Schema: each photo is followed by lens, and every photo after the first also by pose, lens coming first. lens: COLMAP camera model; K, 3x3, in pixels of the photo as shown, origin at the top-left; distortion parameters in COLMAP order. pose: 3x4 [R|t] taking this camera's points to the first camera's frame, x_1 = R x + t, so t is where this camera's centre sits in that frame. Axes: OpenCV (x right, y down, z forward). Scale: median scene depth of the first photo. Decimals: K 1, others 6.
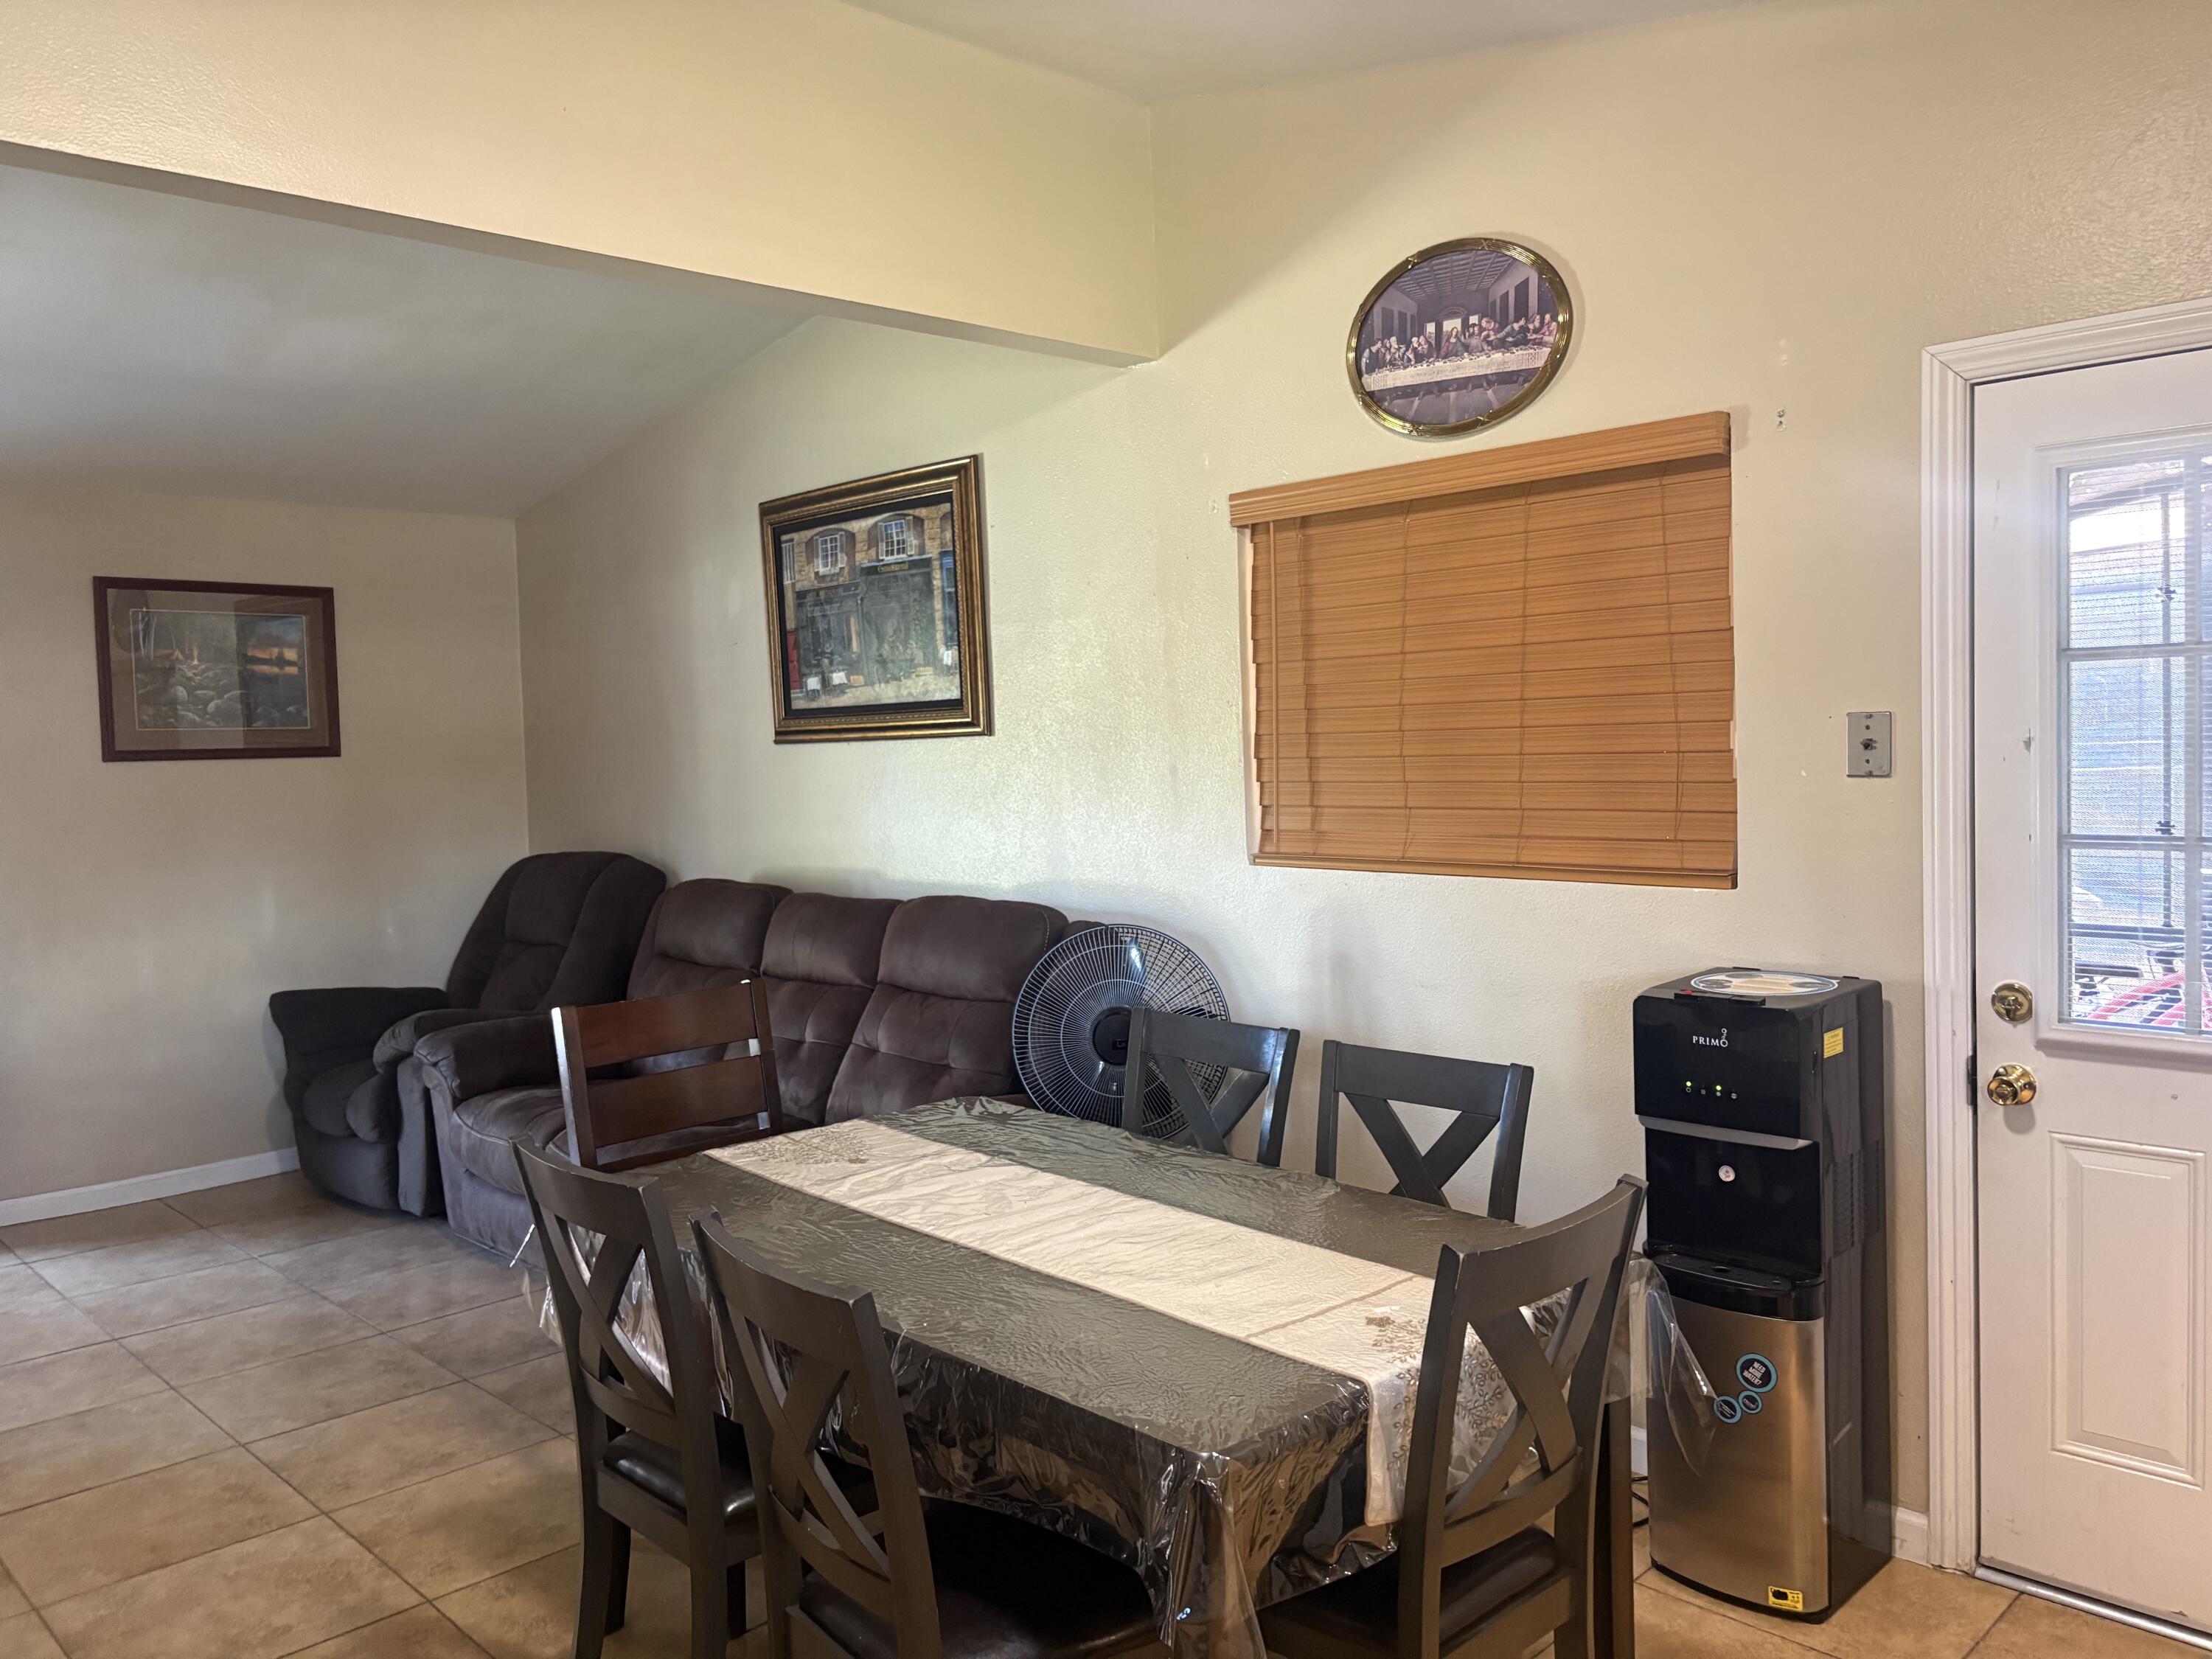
lens RADIAL K [[1678.9, 0, 1096.1], [0, 1678.9, 822.9], [0, 0, 1]] dist [0.049011, -0.052581]
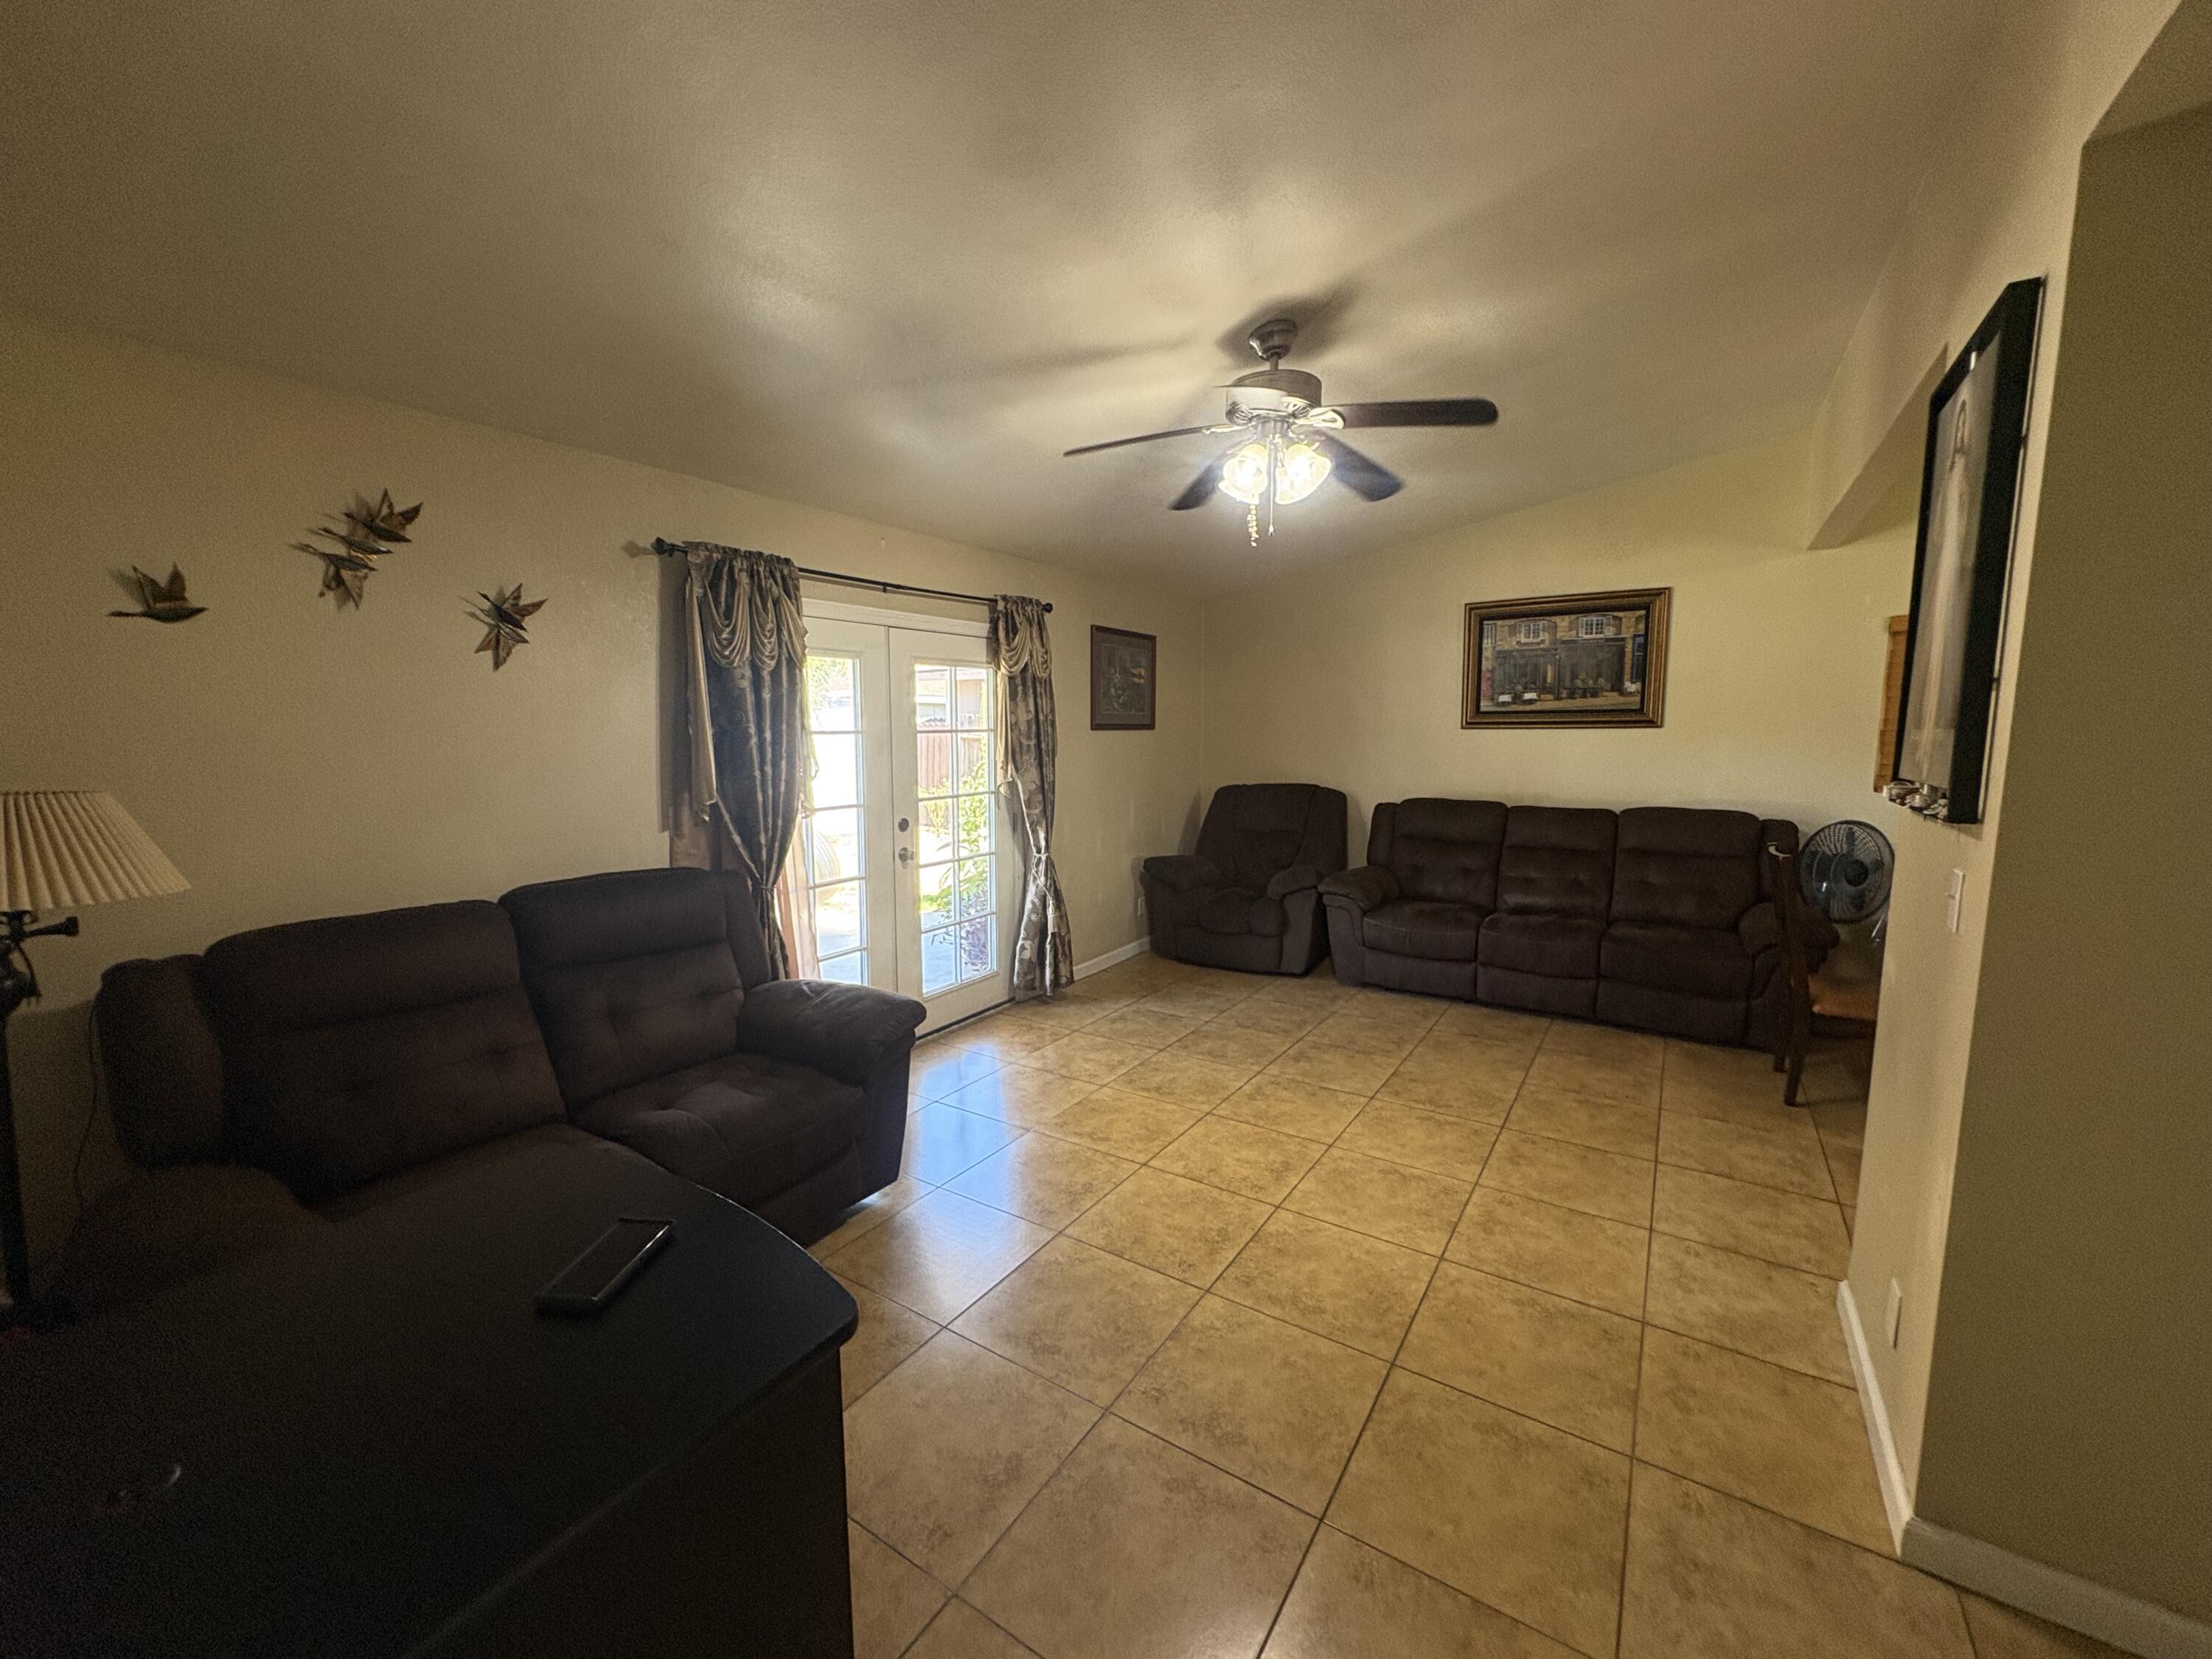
lens RADIAL K [[884.0, 0, 1103.8], [0, 884.0, 828.4], [0, 0, 1]] dist [0.000199, 0.000738]
pose [[0.975080, 0.000776, 0.221853, -1.240953], [-0.014283, 0.998139, 0.059288, 0.019981], [-0.221394, -0.060979, 0.973276, 0.135831]]
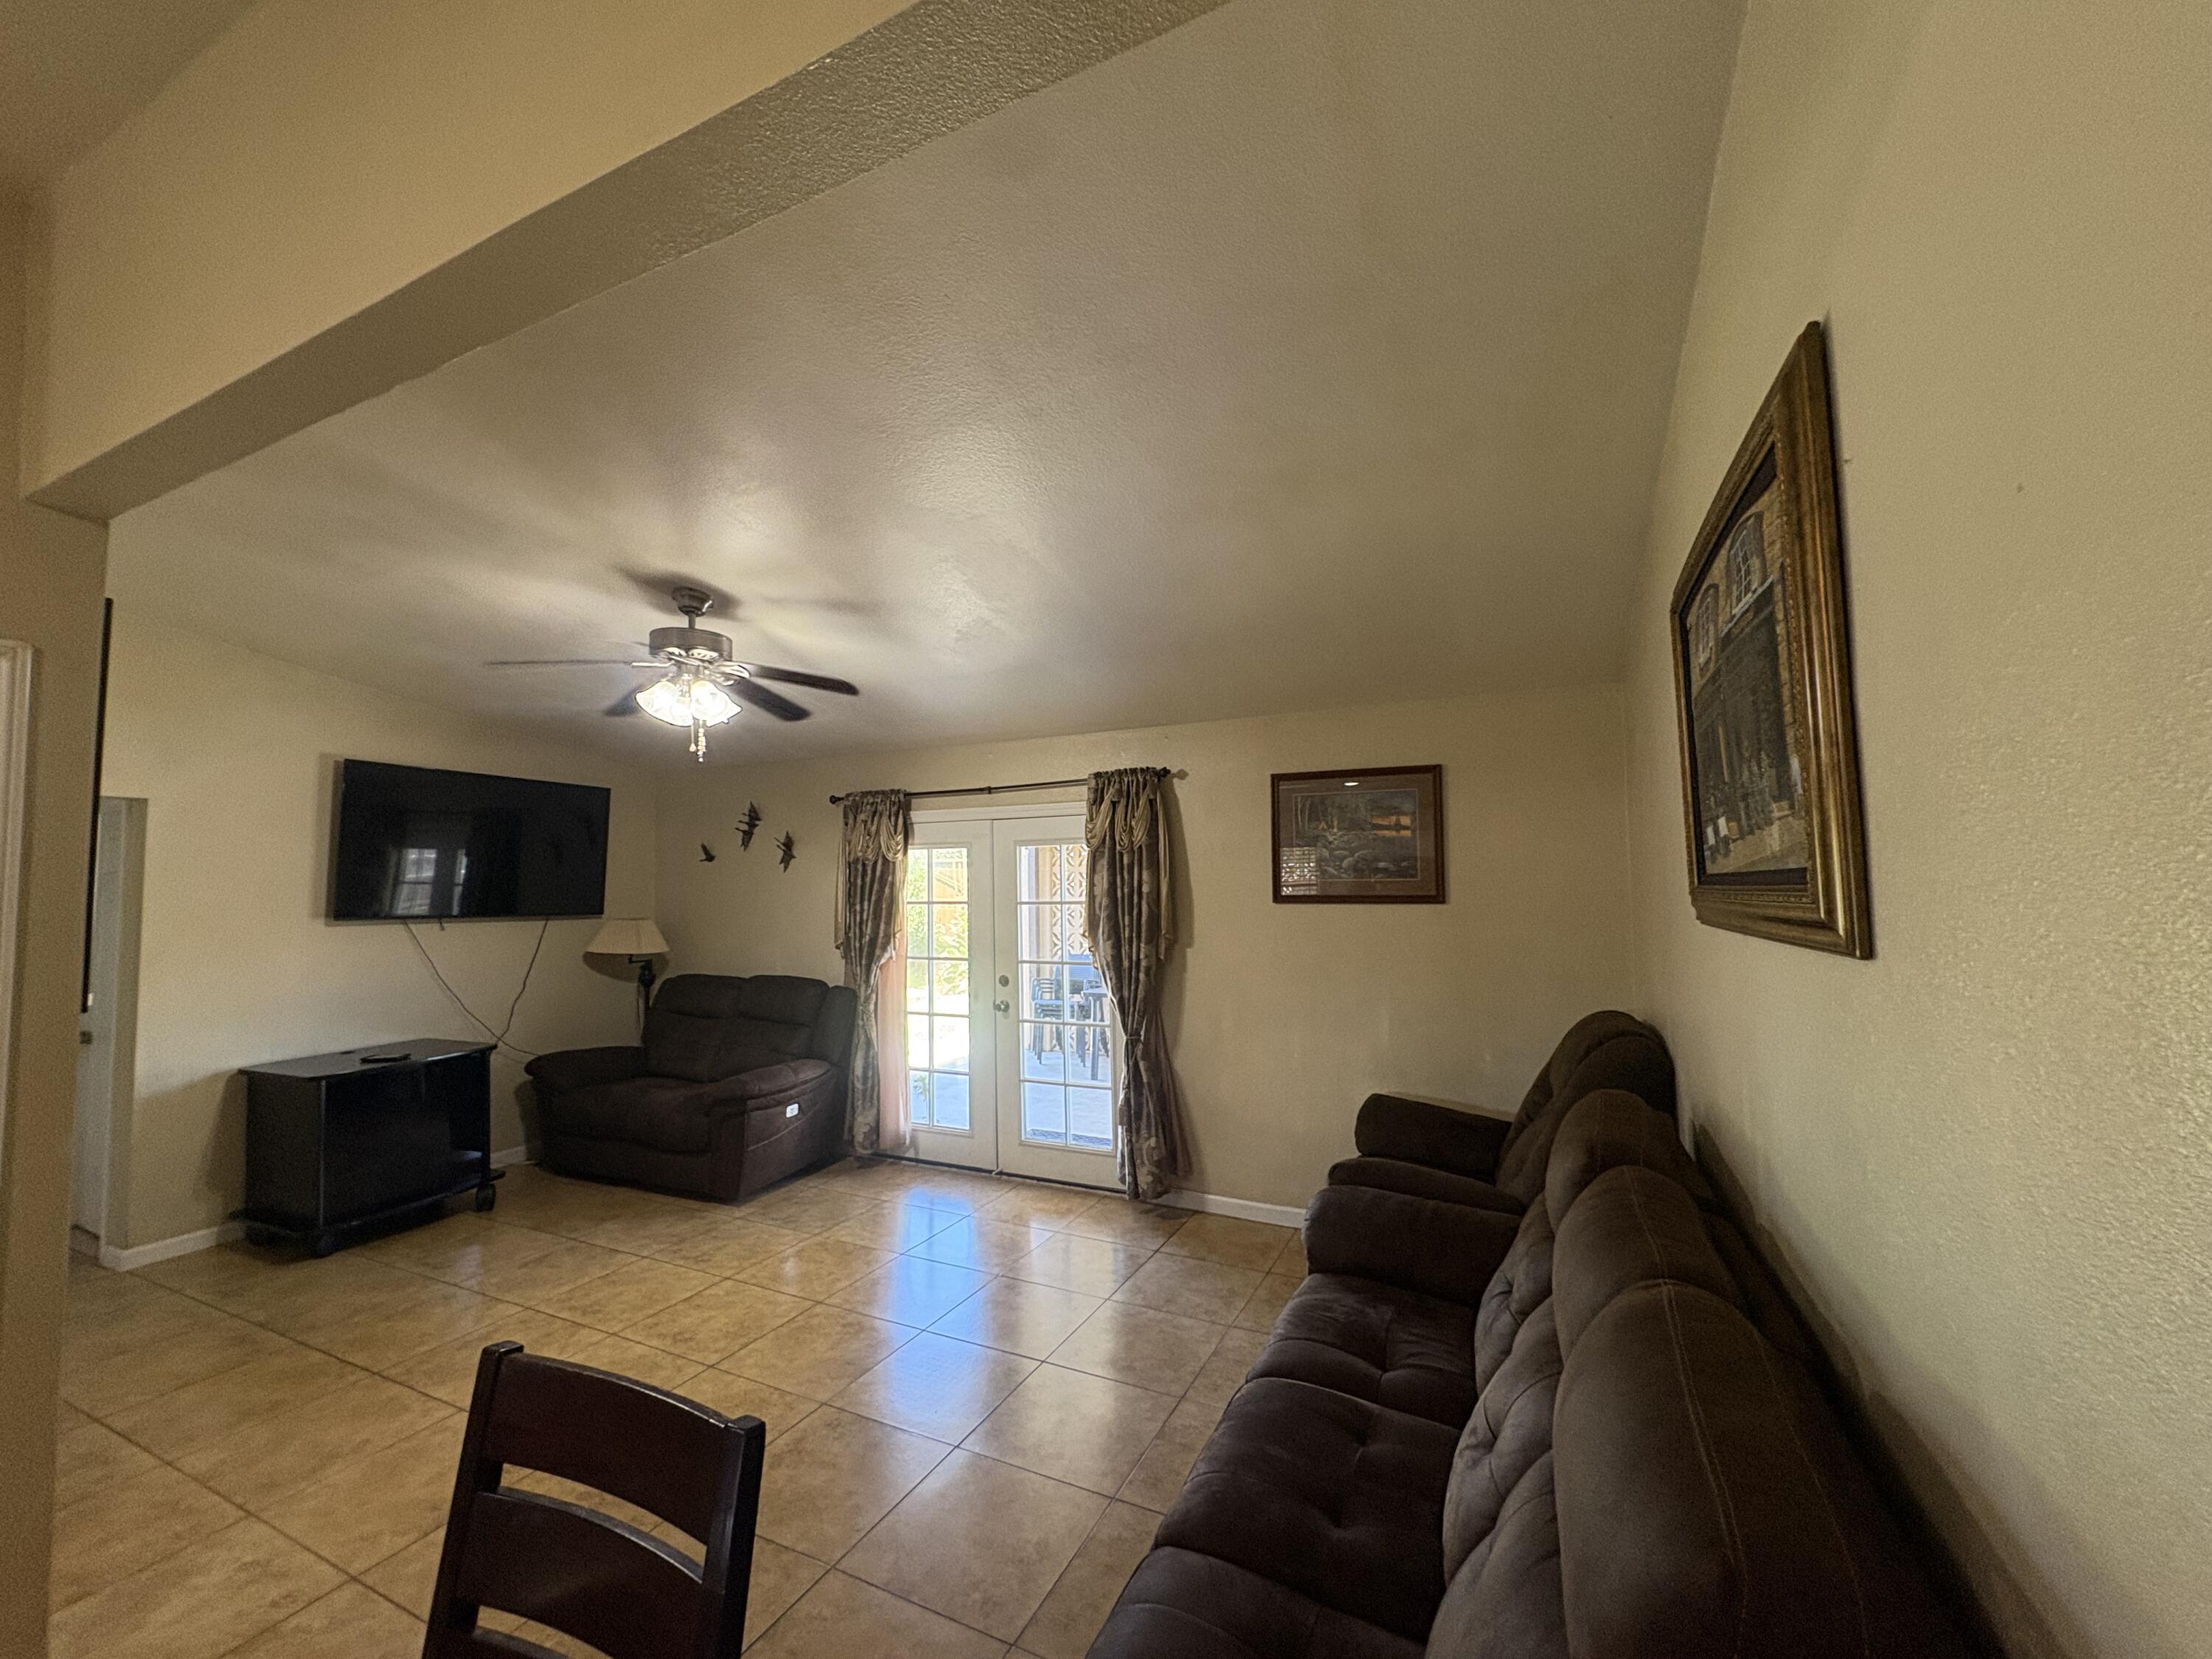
lens RADIAL K [[884.0, 0, 1103.8], [0, 884.0, 828.4], [0, 0, 1]] dist [0.000199, 0.000738]
pose [[0.343473, -0.034033, -0.938546, 0.103344], [-0.048139, 0.997392, -0.053785, -0.082179], [0.937928, 0.063655, 0.340939, 0.971945]]
